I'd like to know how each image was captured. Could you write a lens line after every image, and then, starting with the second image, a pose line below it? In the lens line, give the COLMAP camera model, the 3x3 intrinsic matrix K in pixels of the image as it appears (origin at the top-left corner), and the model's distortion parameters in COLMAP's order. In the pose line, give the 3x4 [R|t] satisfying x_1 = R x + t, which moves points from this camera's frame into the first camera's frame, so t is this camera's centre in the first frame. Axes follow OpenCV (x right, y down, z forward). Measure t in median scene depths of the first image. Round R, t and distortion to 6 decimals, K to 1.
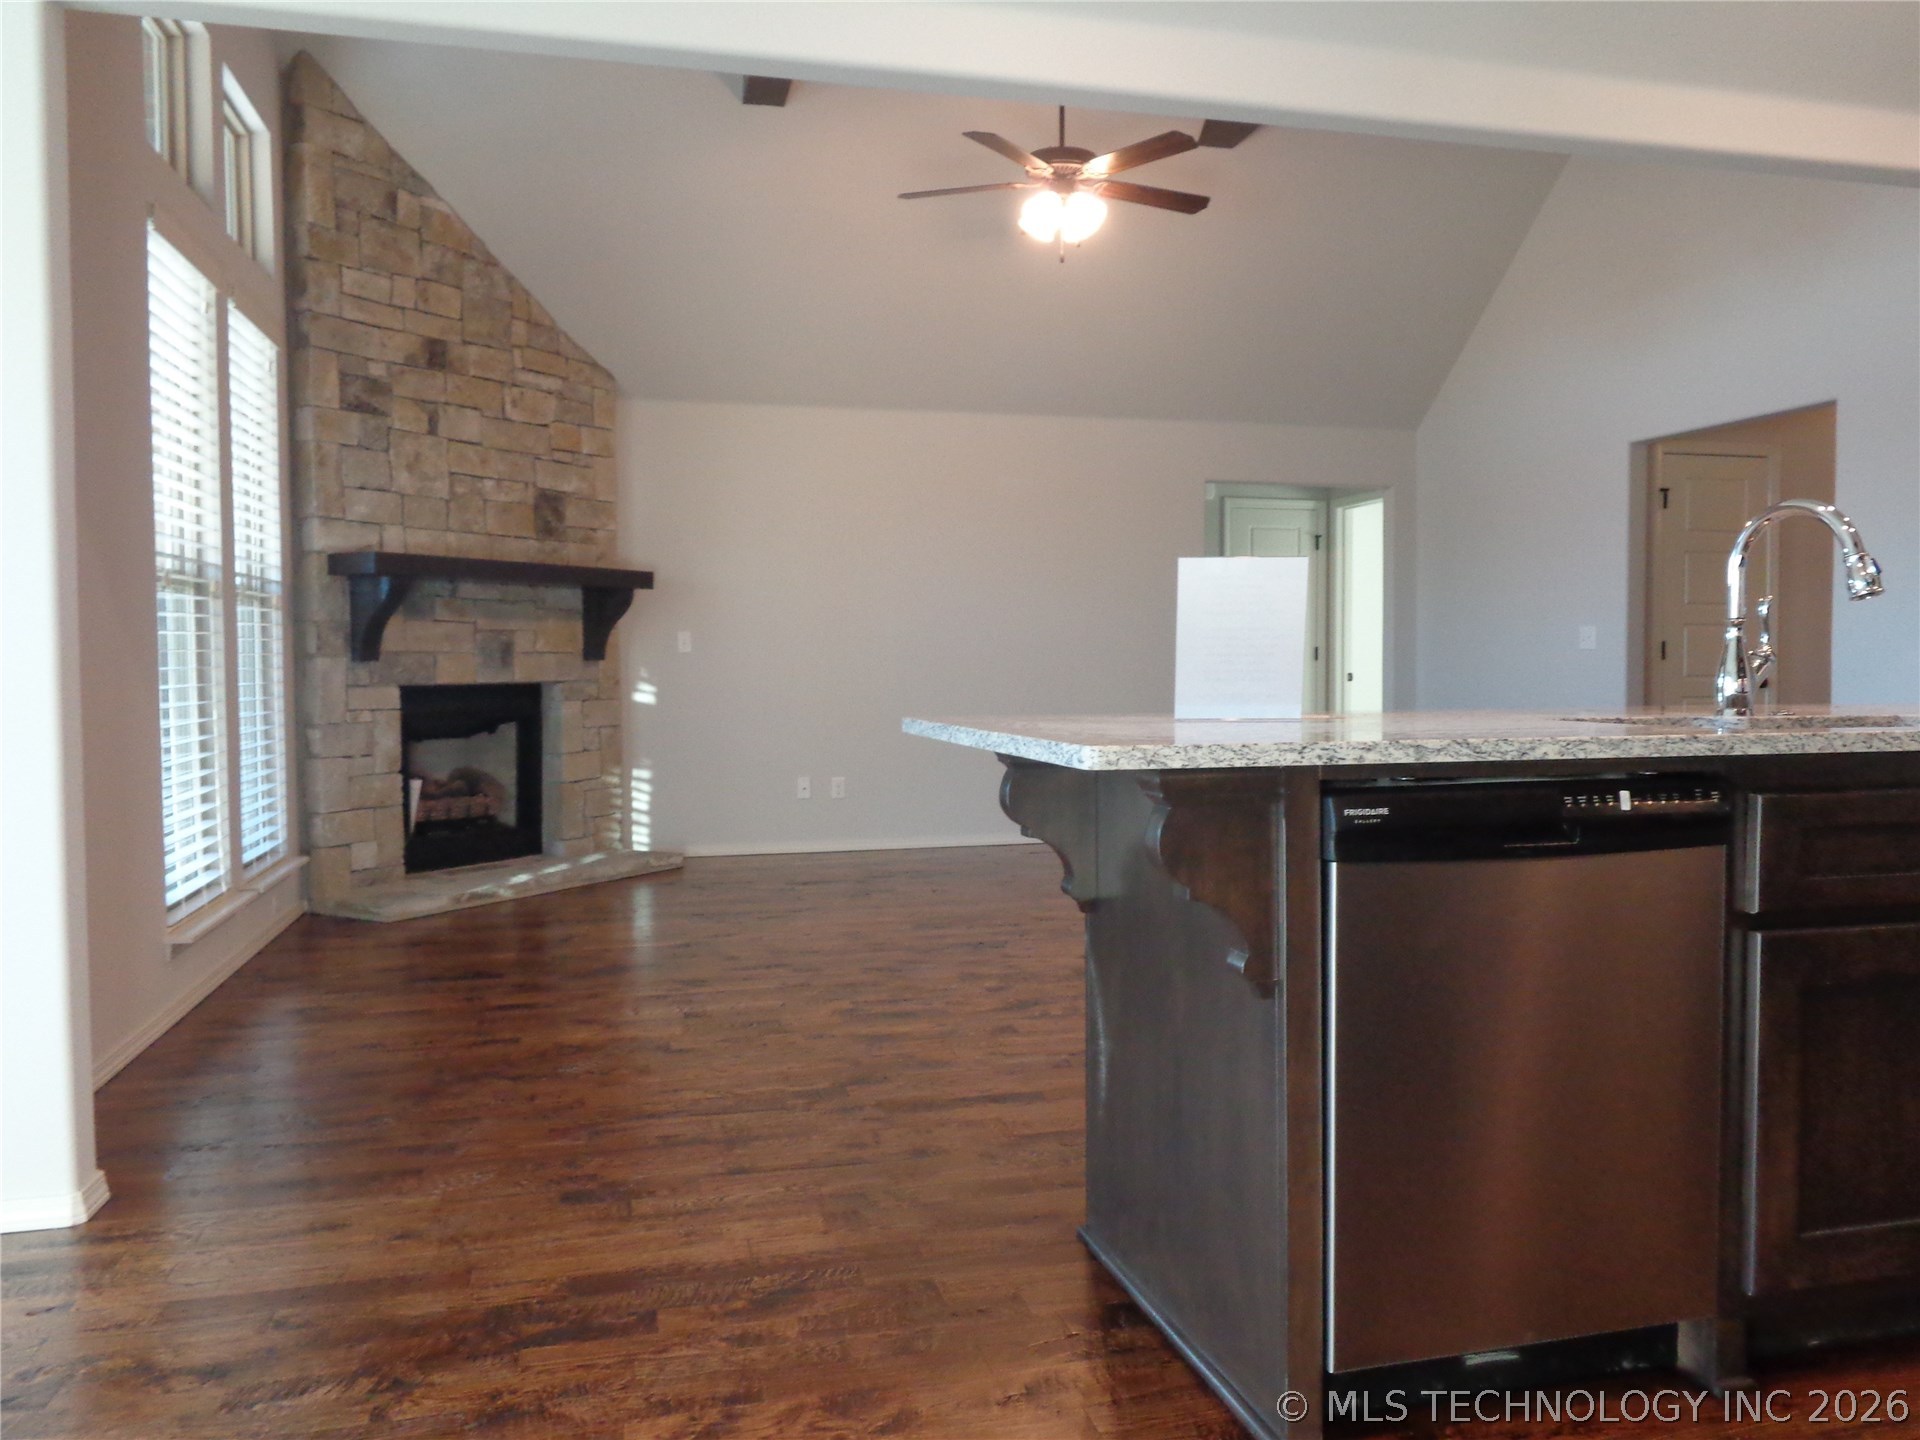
lens RADIAL K [[1445.3, 0, 960.0], [0, 1445.3, 720.0], [0, 0, 1]] dist [0.001579, -0.001791]
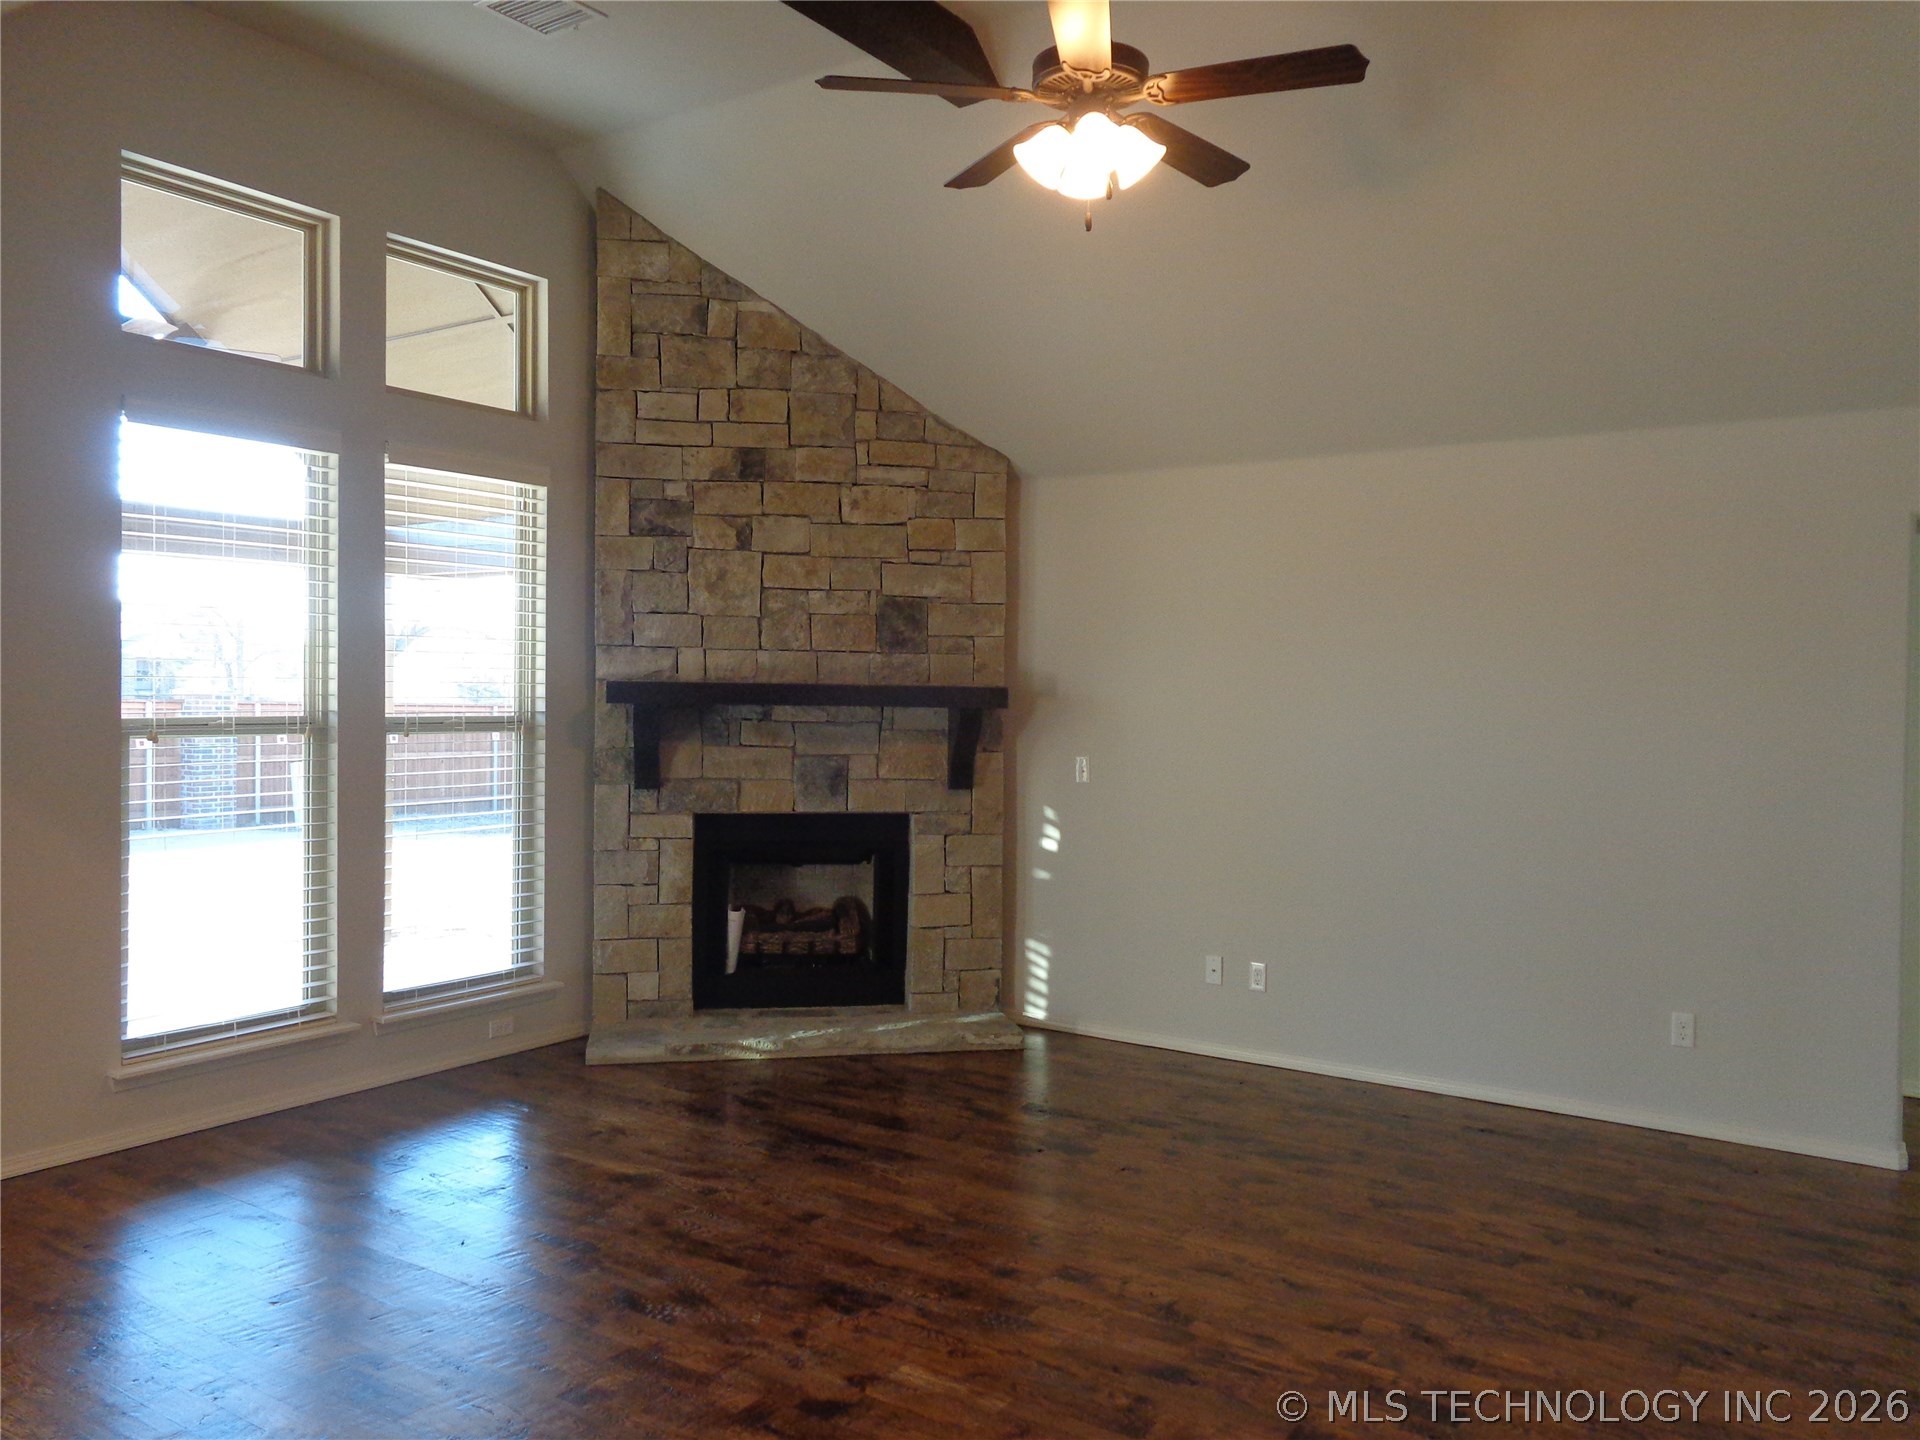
lens RADIAL K [[1445.3, 0, 960.0], [0, 1445.3, 720.0], [0, 0, 1]] dist [0.001579, -0.001791]
pose [[0.661260, 0.027051, -0.749668, 0.454166], [-0.048029, 0.998826, -0.006324, -0.089545], [0.748617, 0.040187, 0.661783, 0.499439]]
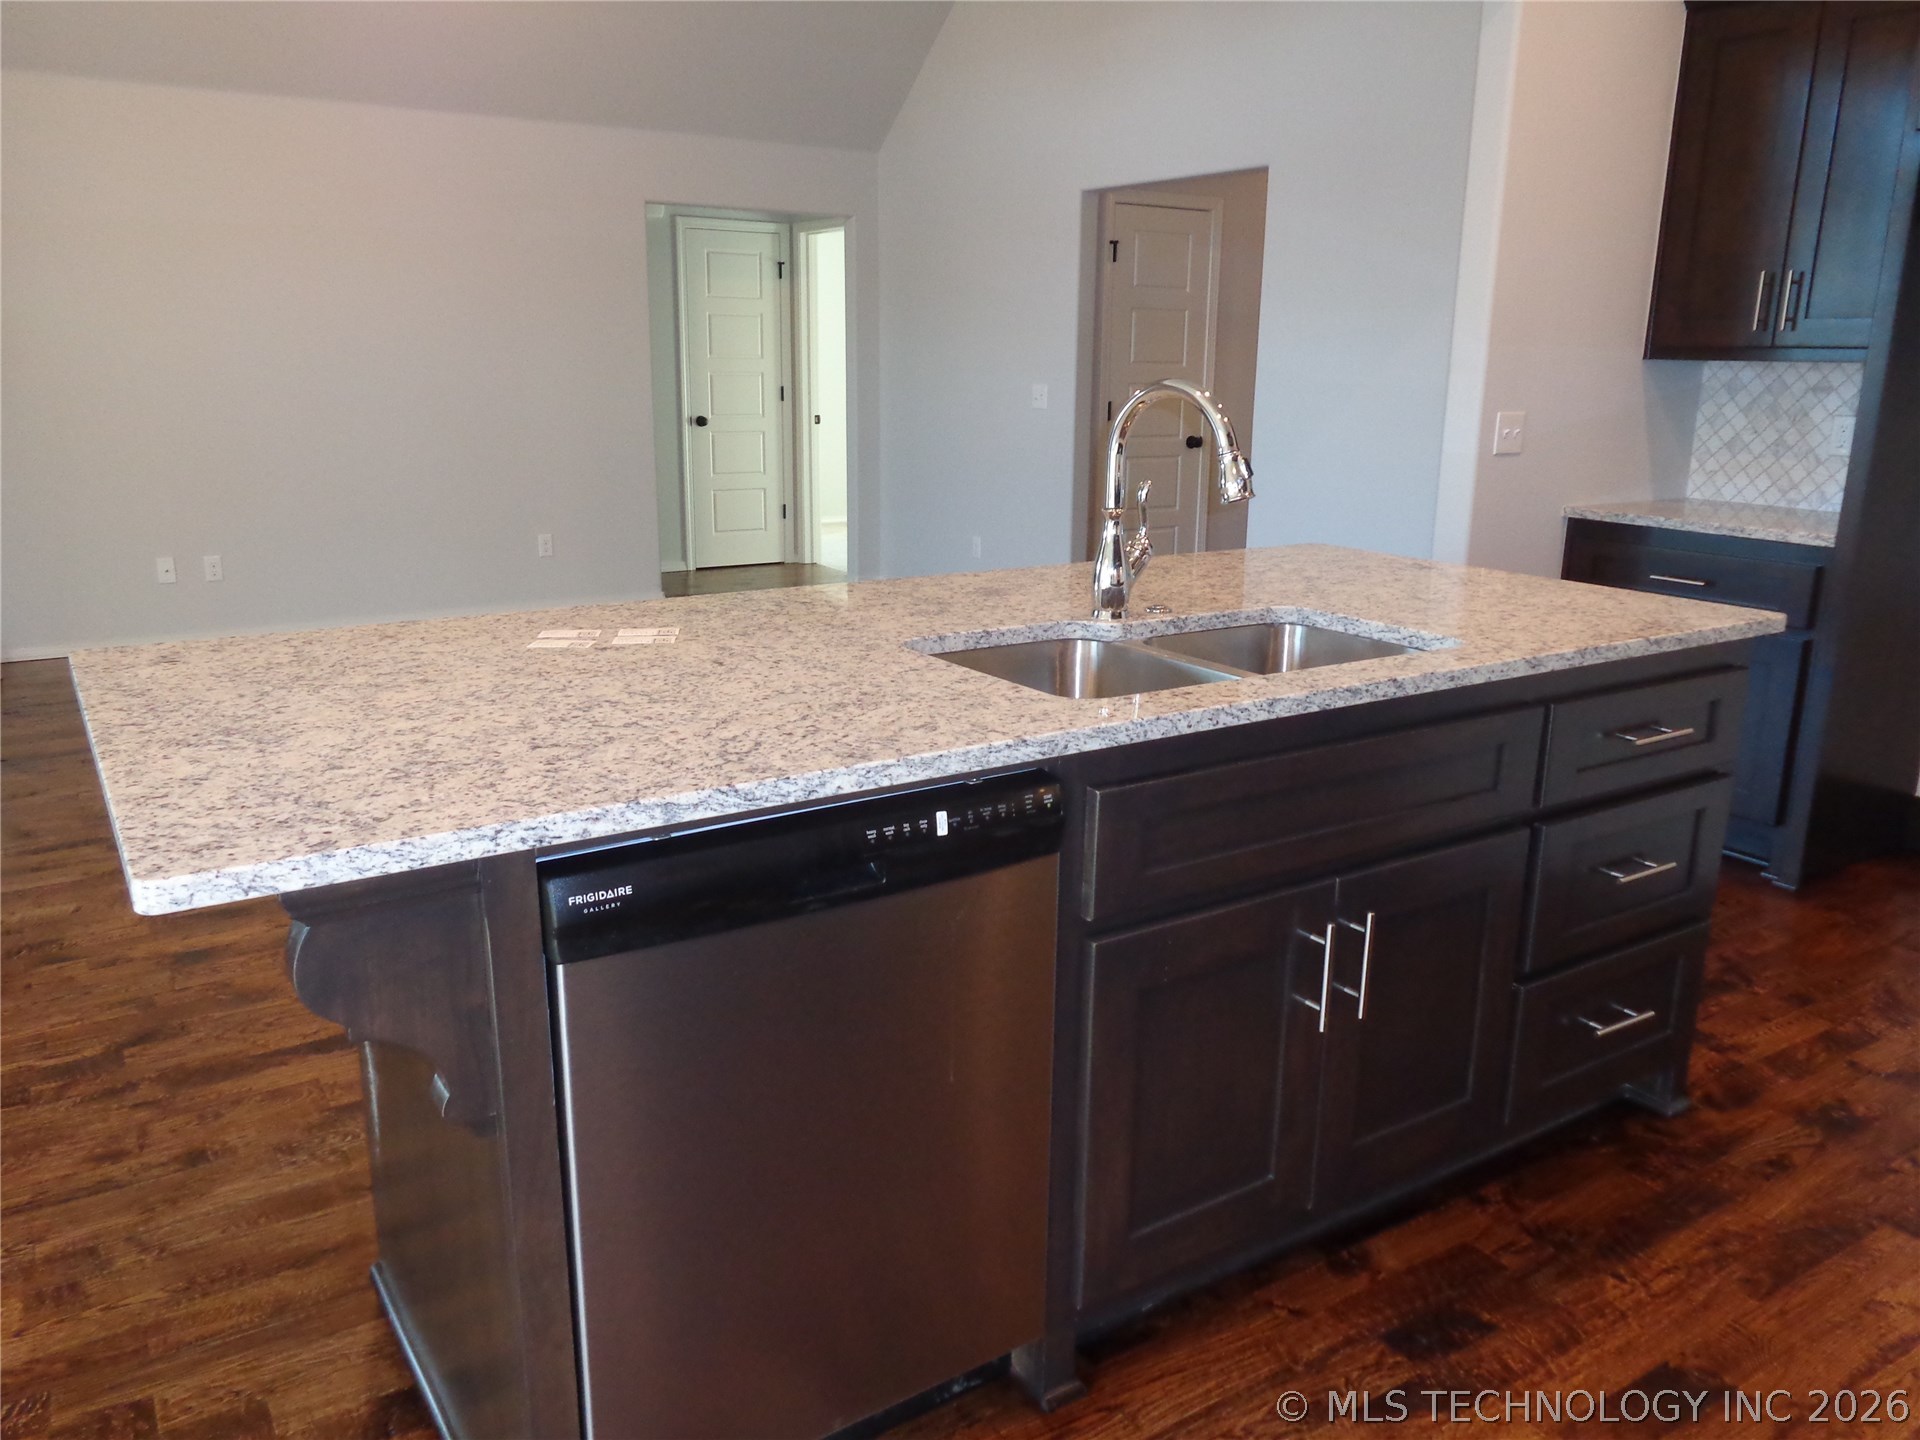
lens RADIAL K [[1445.3, 0, 960.0], [0, 1445.3, 720.0], [0, 0, 1]] dist [0.001579, -0.001791]
pose [[0.946596, -0.066188, 0.315555, 0.070054], [-0.001936, 0.977518, 0.210842, -0.056478], [-0.322416, -0.200193, 0.925187, 0.081977]]
